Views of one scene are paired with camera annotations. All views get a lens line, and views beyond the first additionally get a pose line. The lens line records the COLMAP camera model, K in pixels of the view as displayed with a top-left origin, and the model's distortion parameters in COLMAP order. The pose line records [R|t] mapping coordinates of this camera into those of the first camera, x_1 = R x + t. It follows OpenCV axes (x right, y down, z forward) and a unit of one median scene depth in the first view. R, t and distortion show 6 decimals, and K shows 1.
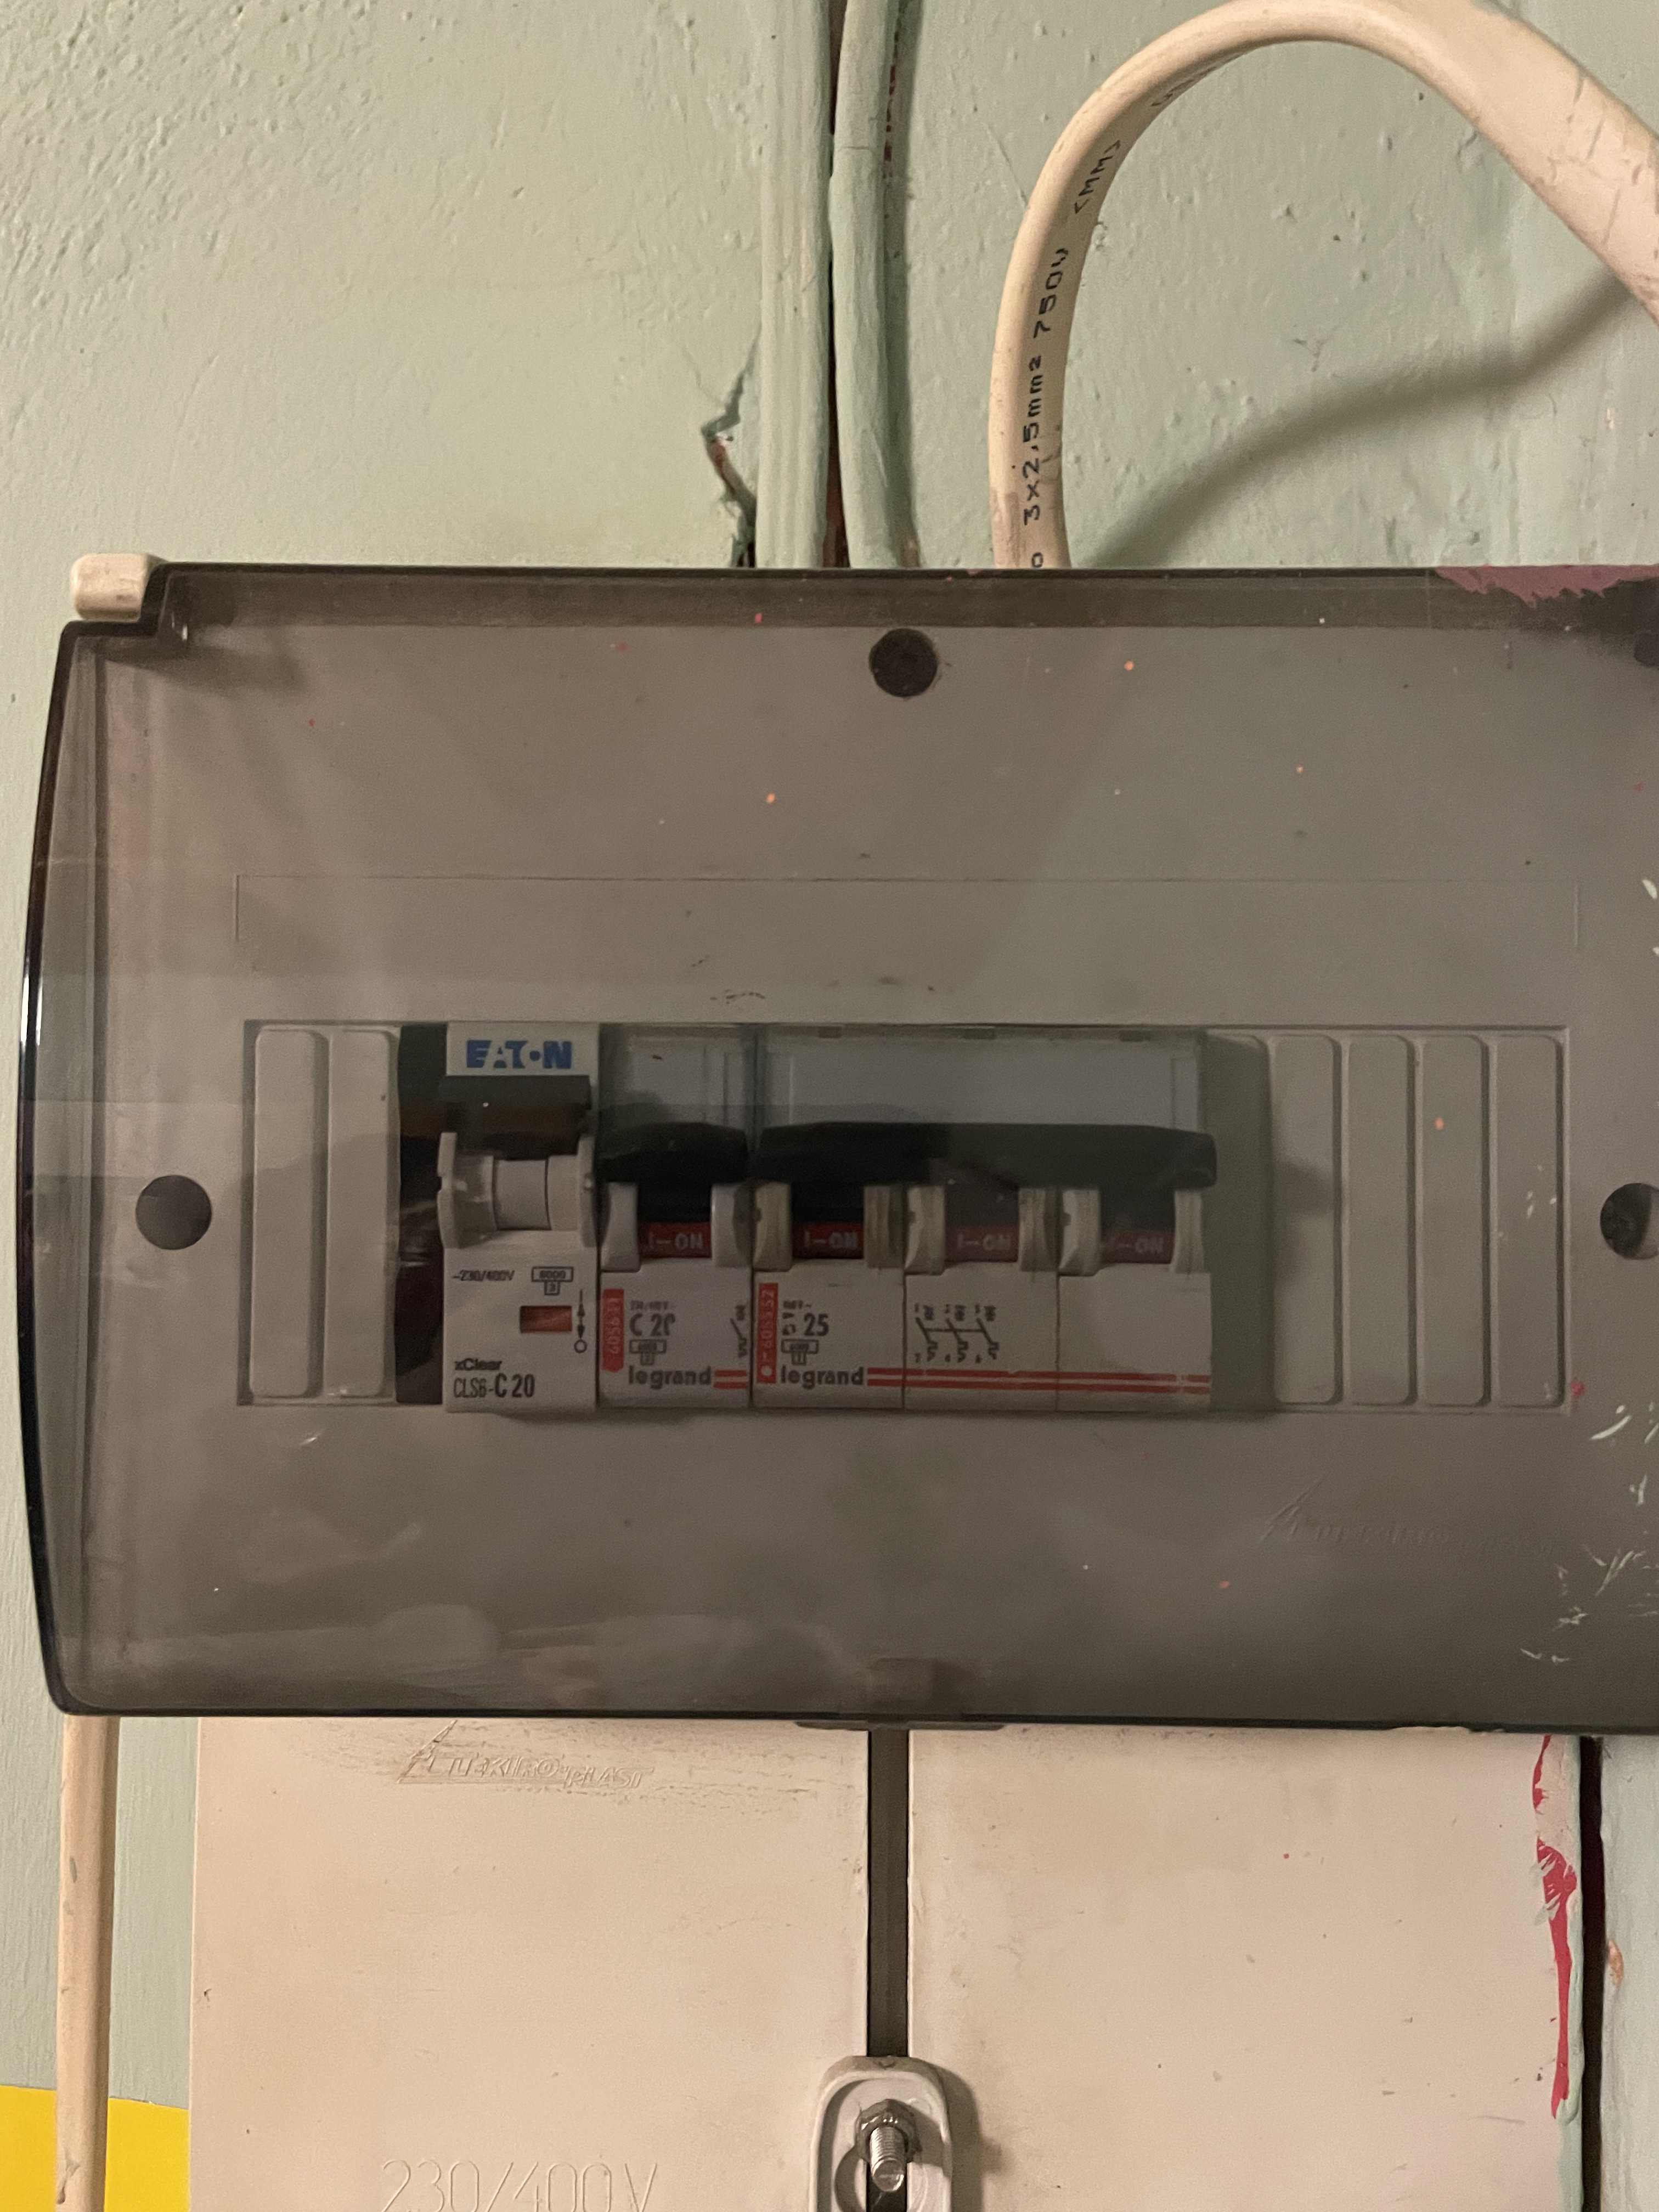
lens RADIAL K [[1717.7, 0, 824.0], [0, 1717.7, 1153.2], [0, 0, 1]] dist [0.076533, -0.139283]
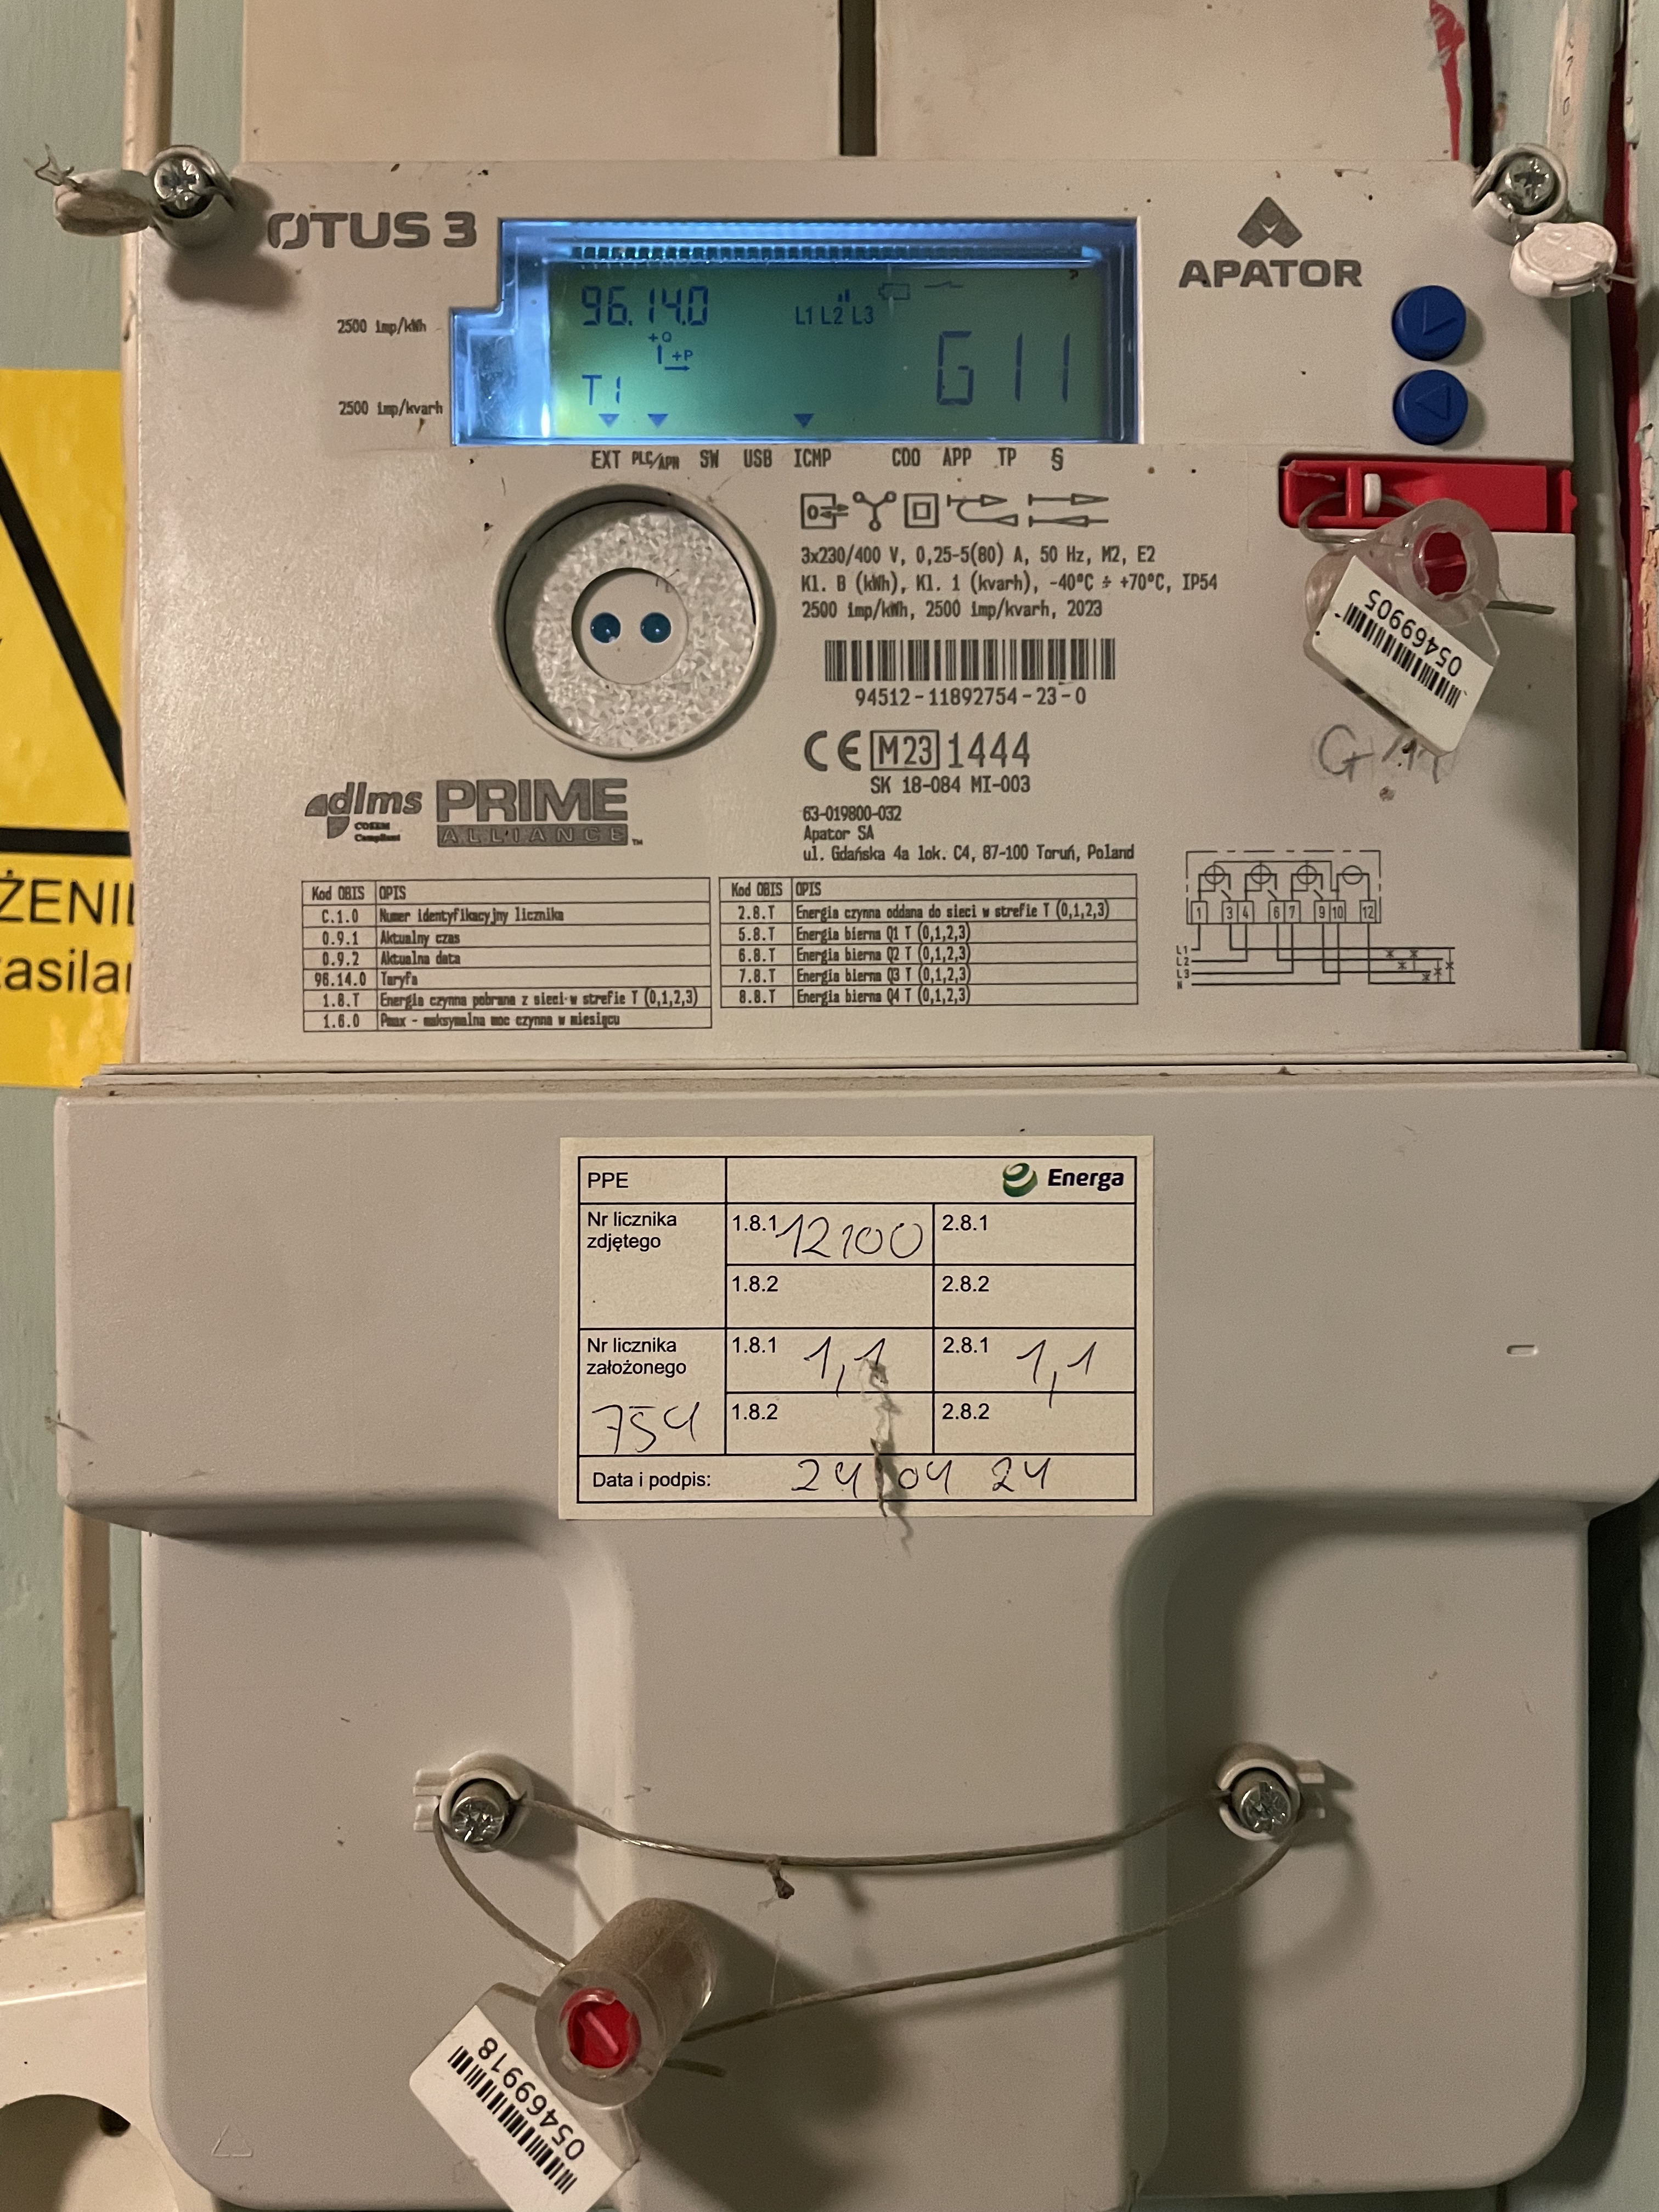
lens RADIAL K [[1625.0, 0, 829.5], [0, 1625.0, 1106.0], [0, 0, 1]] dist [0.096876, -0.152274]
pose [[0.999928, -0.012000, -0.000651, 0.013052], [0.012017, 0.998436, 0.054598, 1.264467], [-0.000005, -0.054602, 0.998508, -0.125920]]
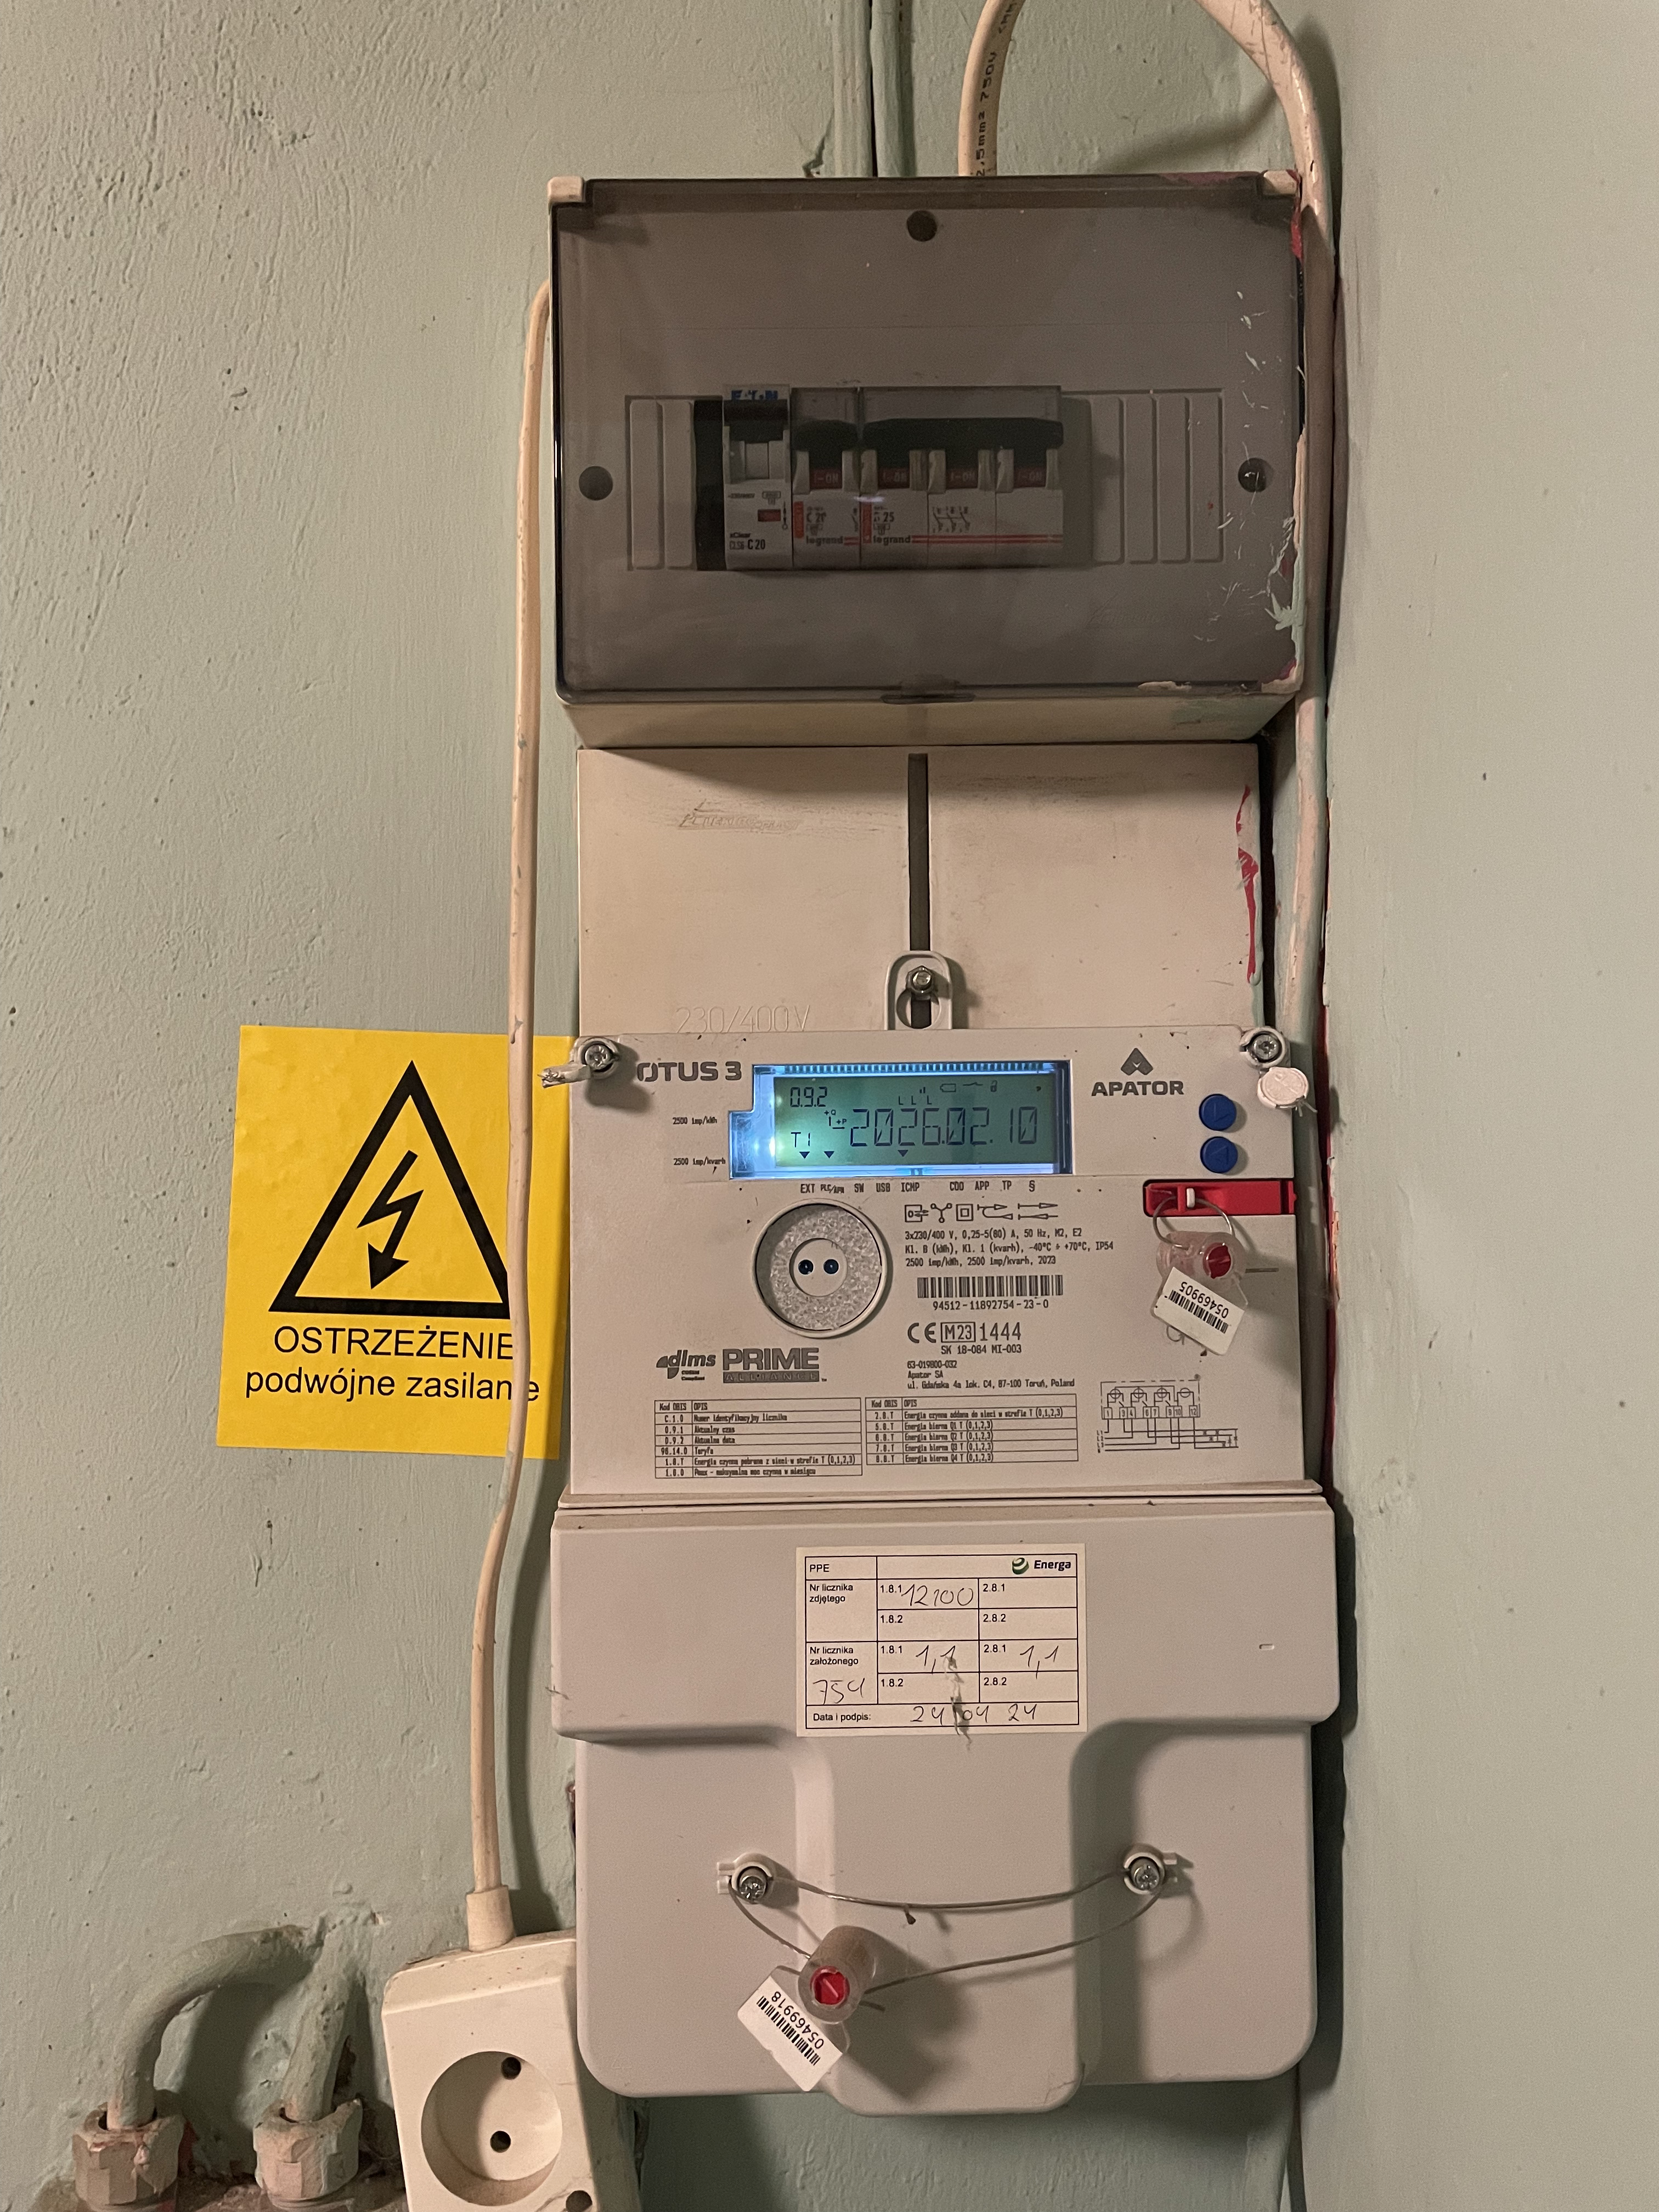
lens RADIAL K [[1625.0, 0, 829.5], [0, 1625.0, 1106.0], [0, 0, 1]] dist [0.096876, -0.152274]
pose [[0.999780, -0.017926, 0.010925, -0.113005], [0.017753, 0.999719, 0.015699, 0.789754], [-0.011203, -0.015502, 0.999817, -1.098456]]
